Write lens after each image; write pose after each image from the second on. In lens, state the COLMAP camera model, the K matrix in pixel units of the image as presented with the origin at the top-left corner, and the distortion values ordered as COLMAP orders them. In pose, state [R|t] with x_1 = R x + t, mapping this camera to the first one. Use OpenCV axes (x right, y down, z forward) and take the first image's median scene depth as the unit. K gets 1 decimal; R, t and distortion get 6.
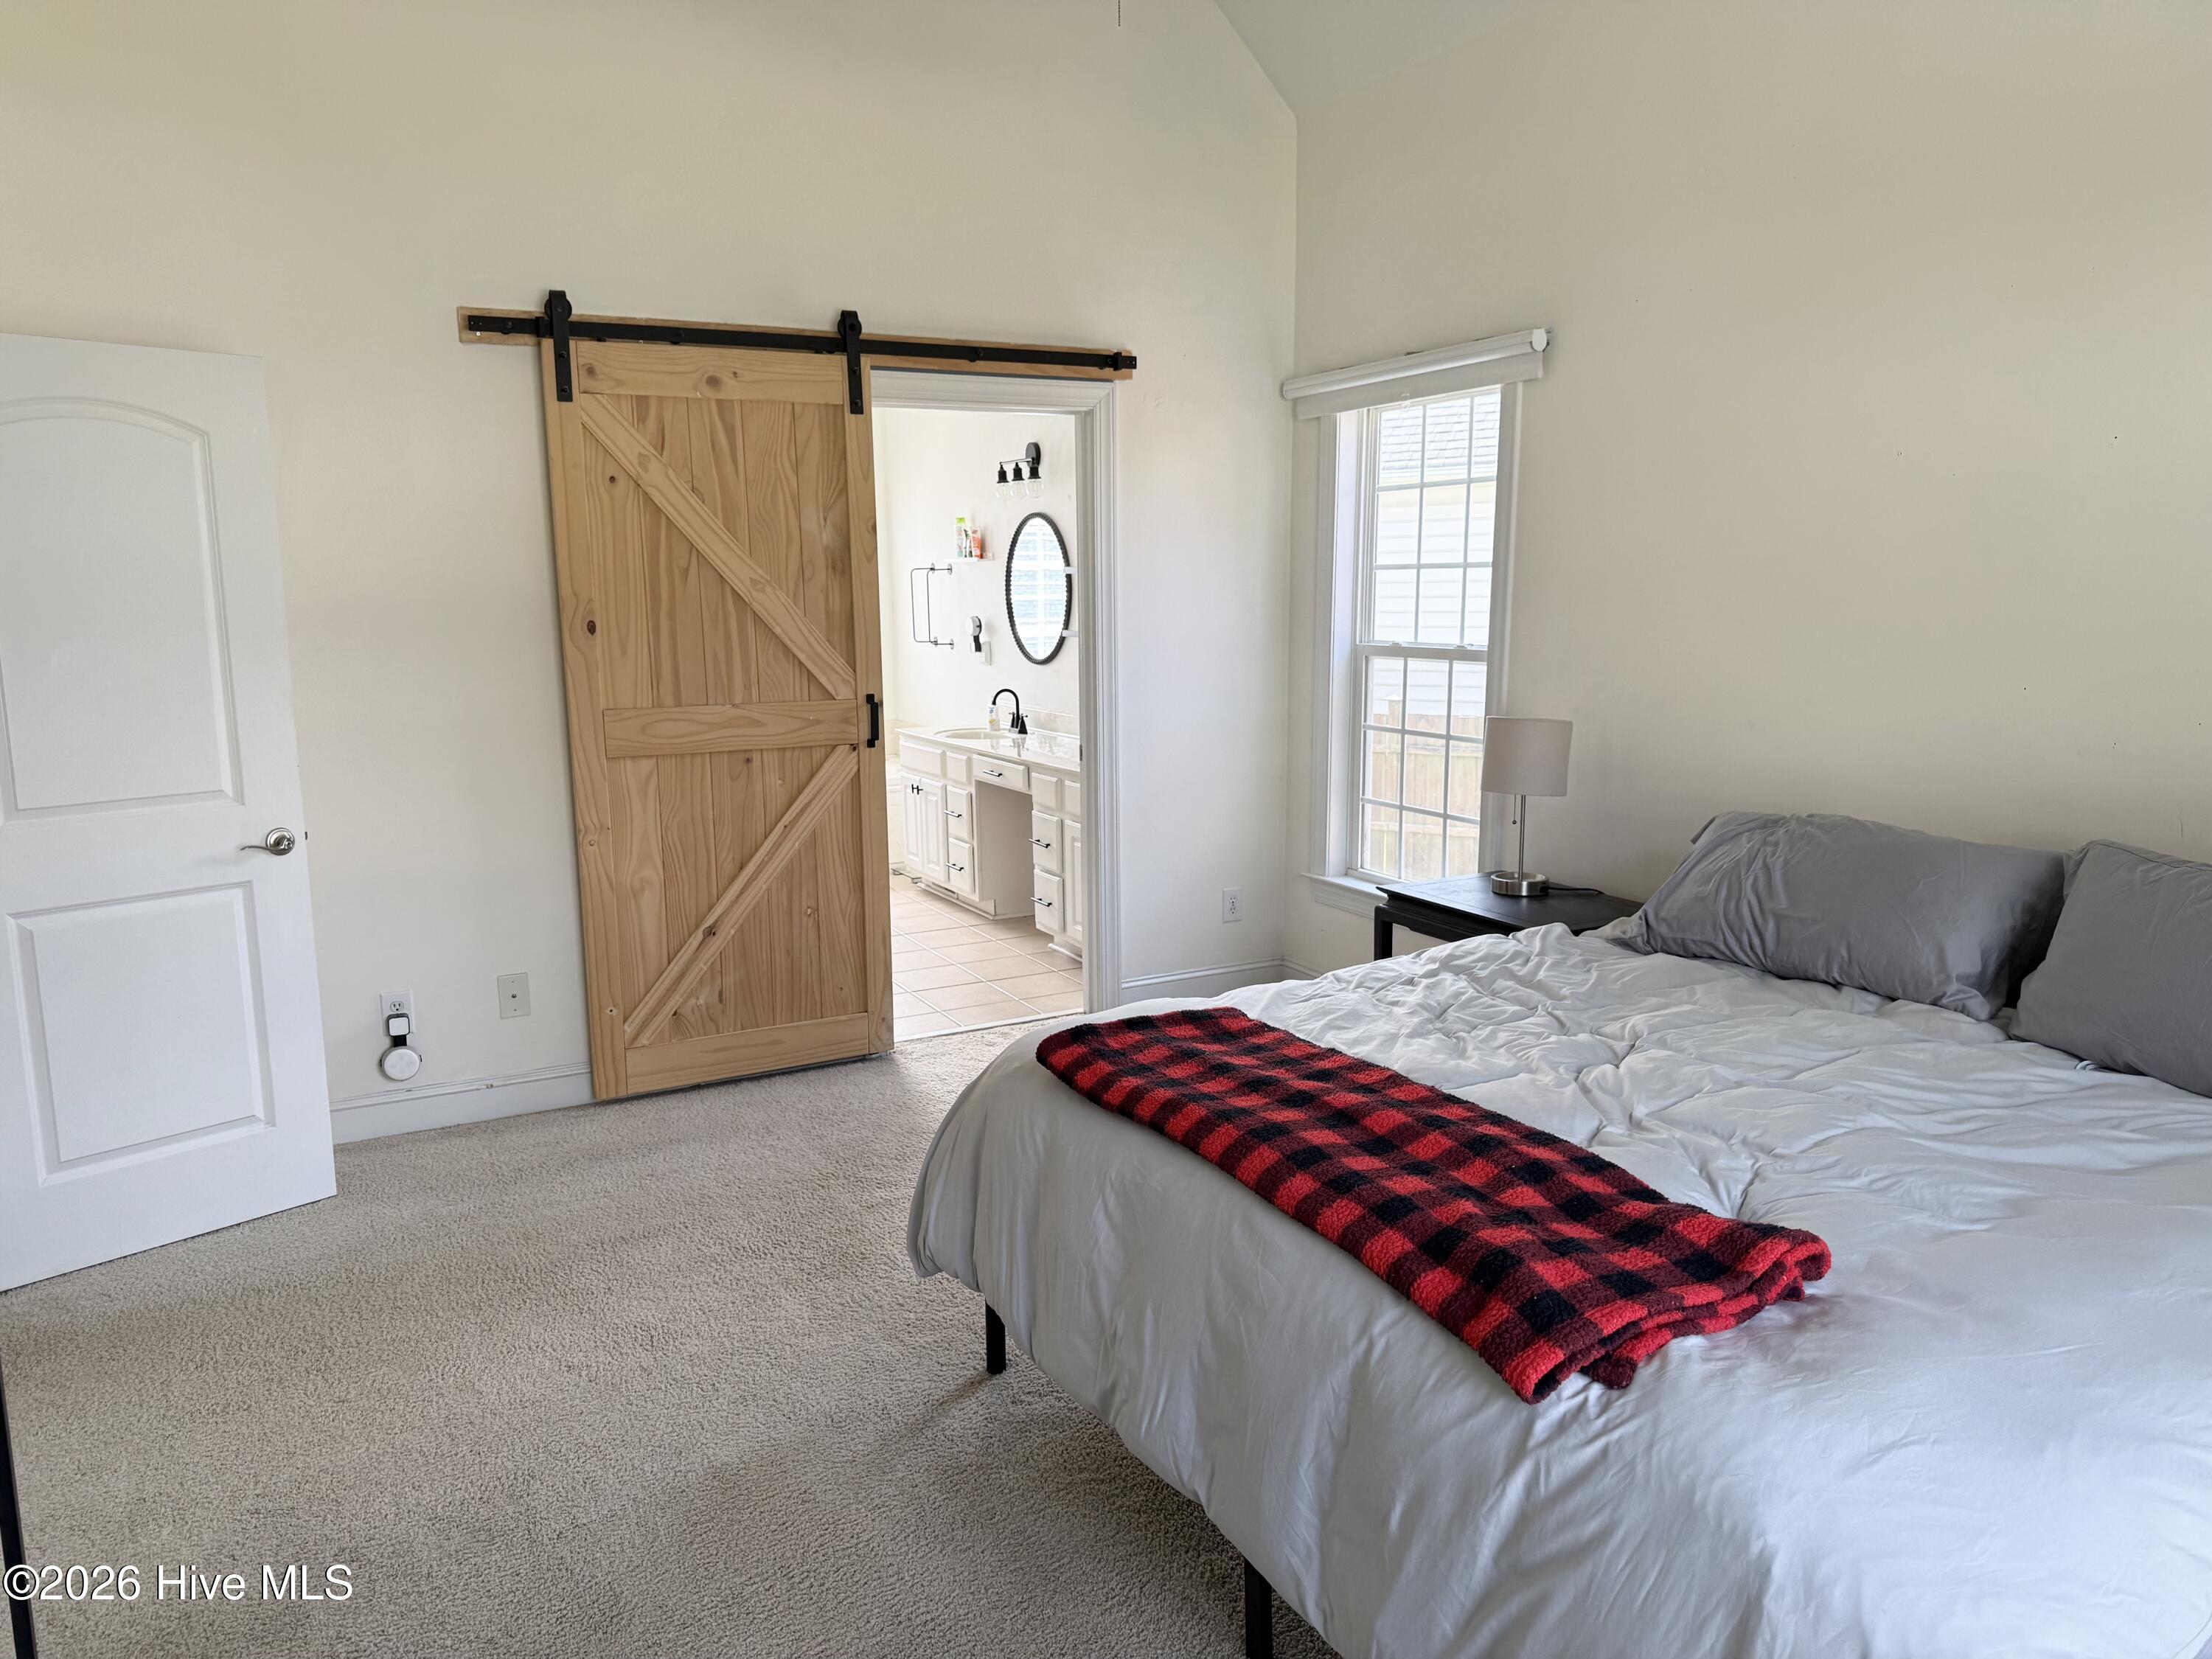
lens RADIAL K [[1552.9, 0, 1108.5], [0, 1552.9, 832.9], [0, 0, 1]] dist [0.069806, -0.092886]
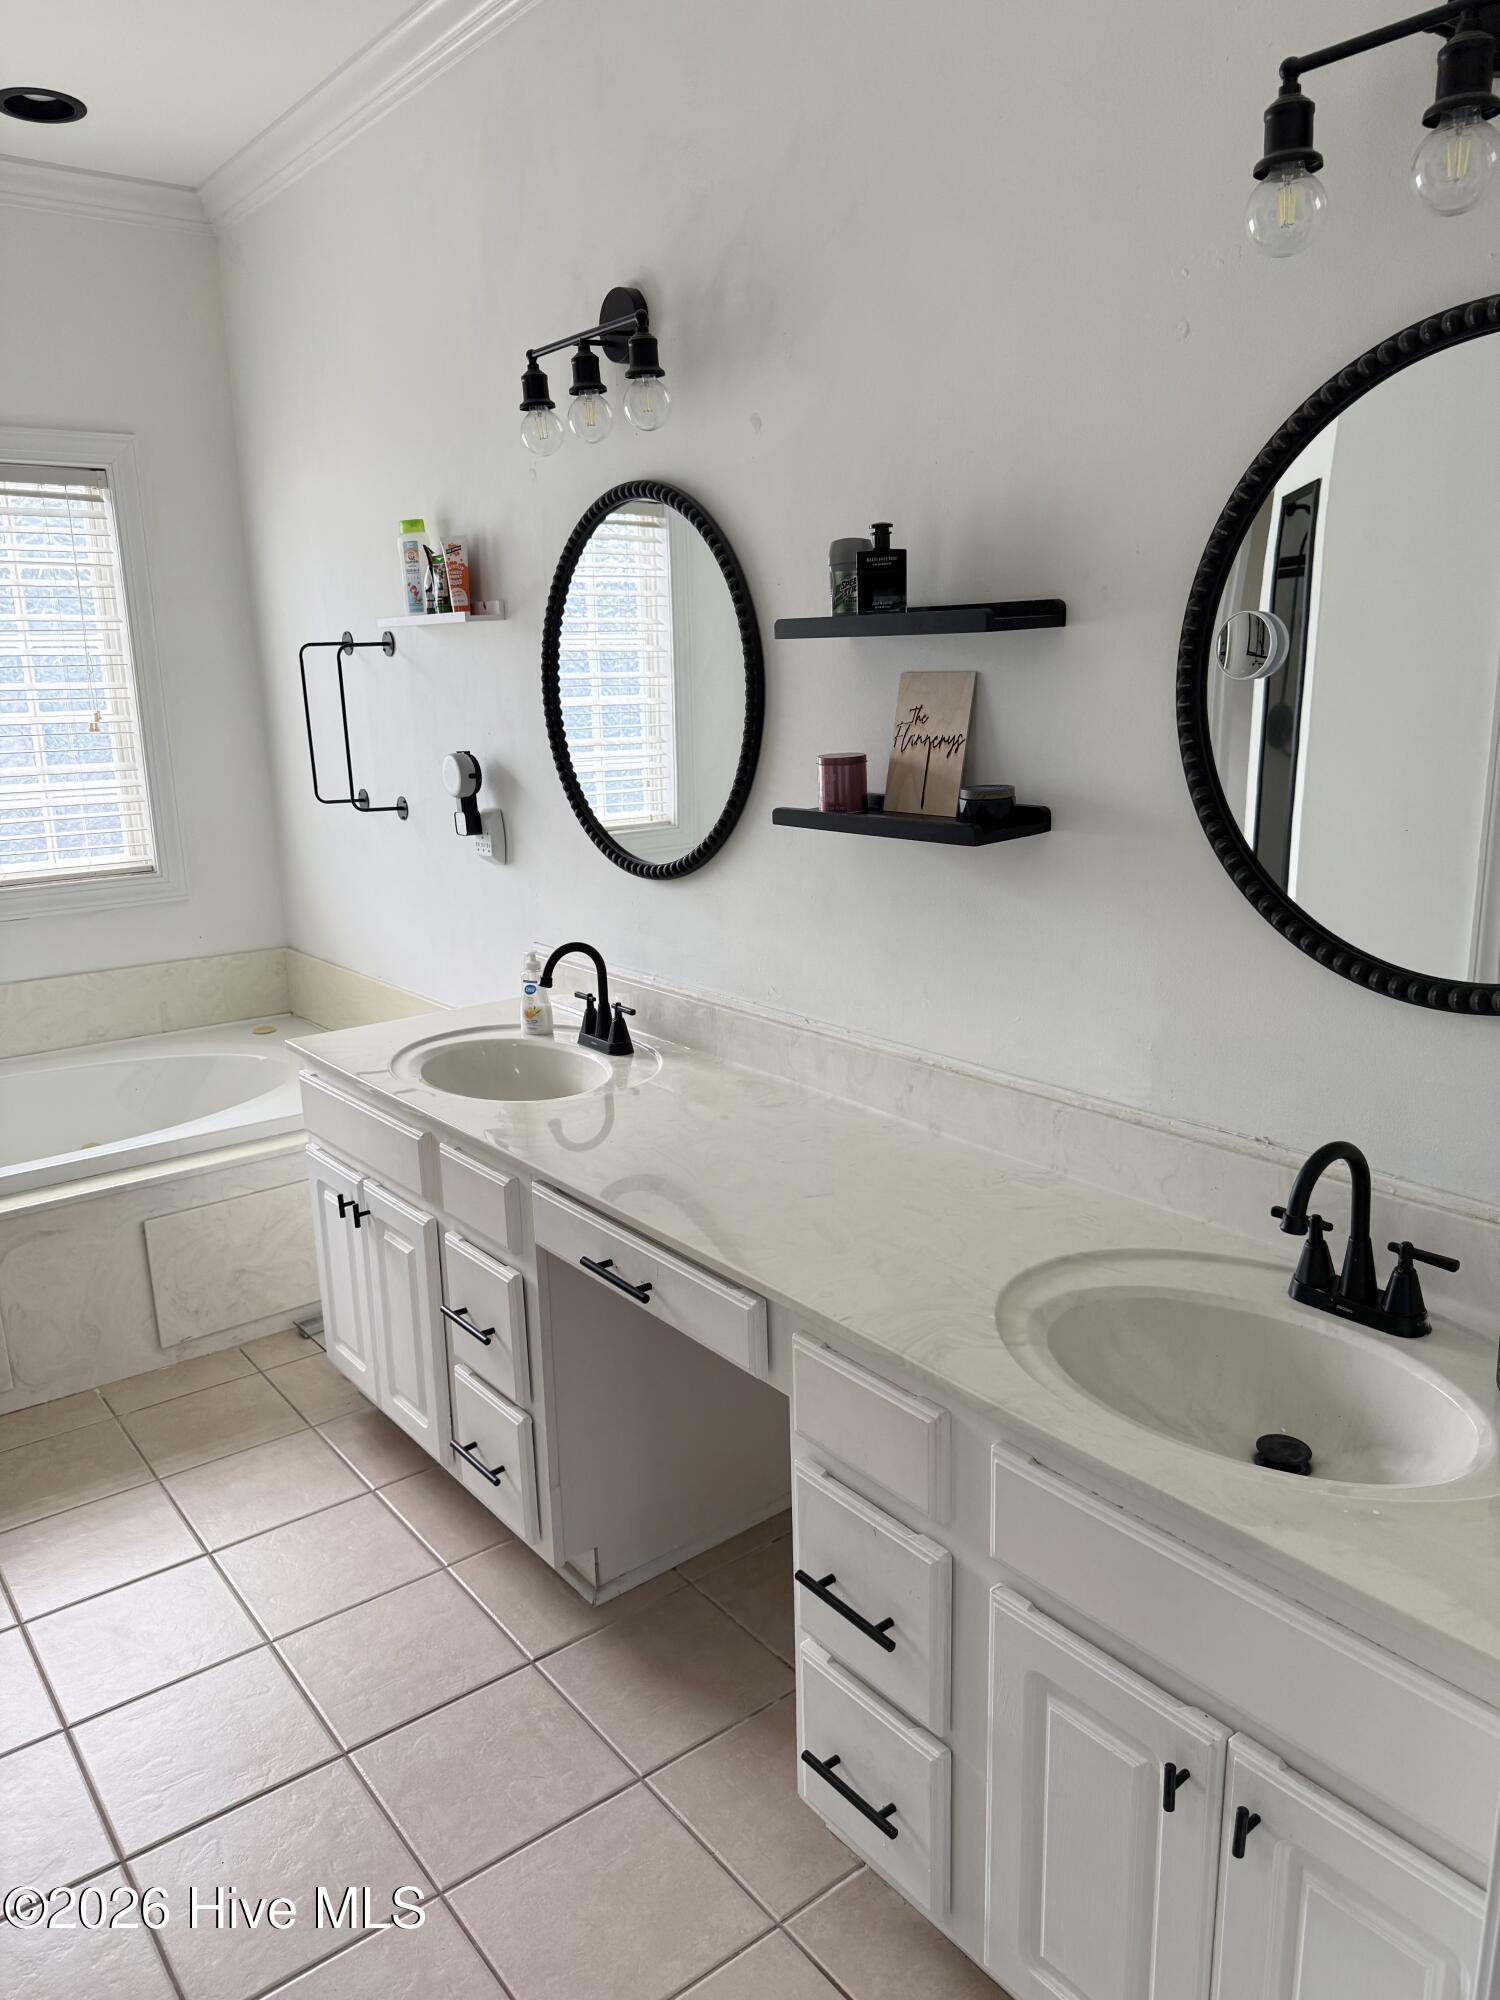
lens RADIAL K [[1404.1, 0, 747.1], [0, 1404.1, 1003.4], [0, 0, 1]] dist [0.069806, -0.092886]
pose [[0.983620, -0.050303, 0.173096, -0.083133], [0.038327, 0.996679, 0.071845, -0.099104], [-0.176135, -0.064034, 0.982281, 0.624195]]
